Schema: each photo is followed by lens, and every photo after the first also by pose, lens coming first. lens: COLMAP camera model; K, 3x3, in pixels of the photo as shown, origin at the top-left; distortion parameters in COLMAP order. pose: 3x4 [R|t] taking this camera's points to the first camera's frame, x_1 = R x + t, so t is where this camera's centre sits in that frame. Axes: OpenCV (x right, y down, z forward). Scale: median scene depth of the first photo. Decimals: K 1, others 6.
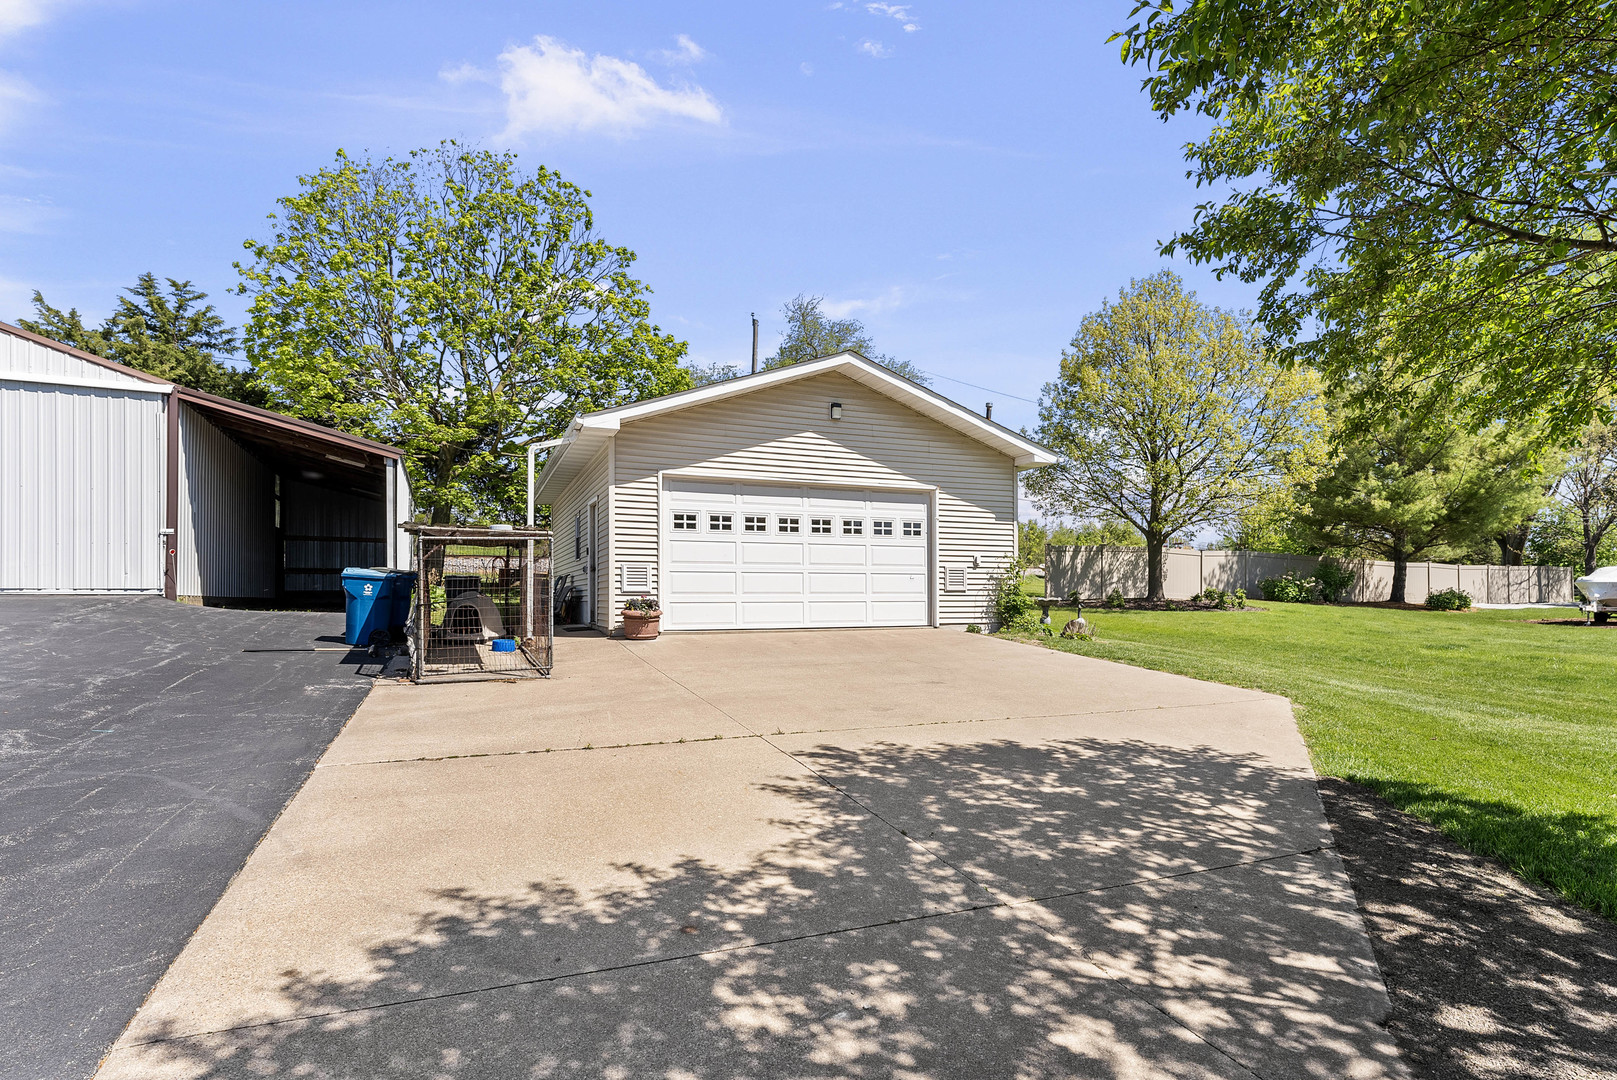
lens RADIAL K [[775.6, 0, 813.4], [0, 775.6, 592.4], [0, 0, 1]] dist [0.000830, -0.000148]
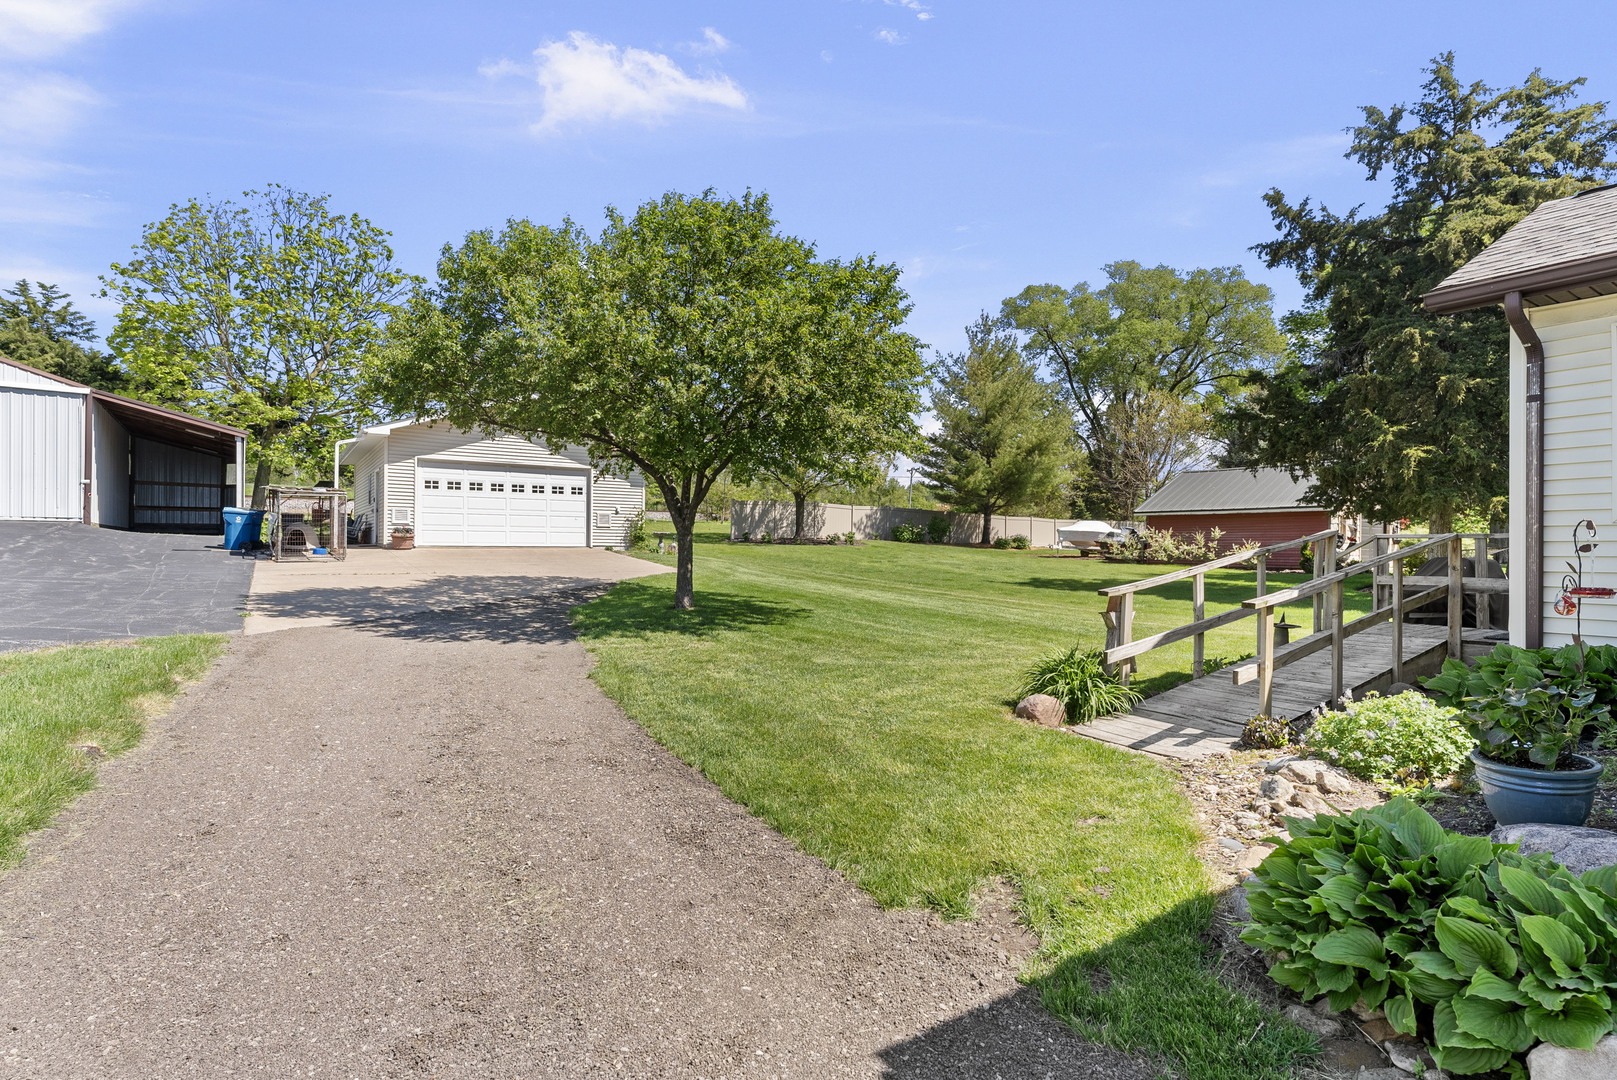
lens RADIAL K [[793.3, 0, 810.6], [0, 793.3, 537.5], [0, 0, 1]] dist [-0.001262, -0.000155]
pose [[0.983070, 0.012455, 0.182805, 0.294204], [-0.011898, 0.999921, -0.004142, 0.021923], [-0.182842, 0.001897, 0.983140, -0.777398]]
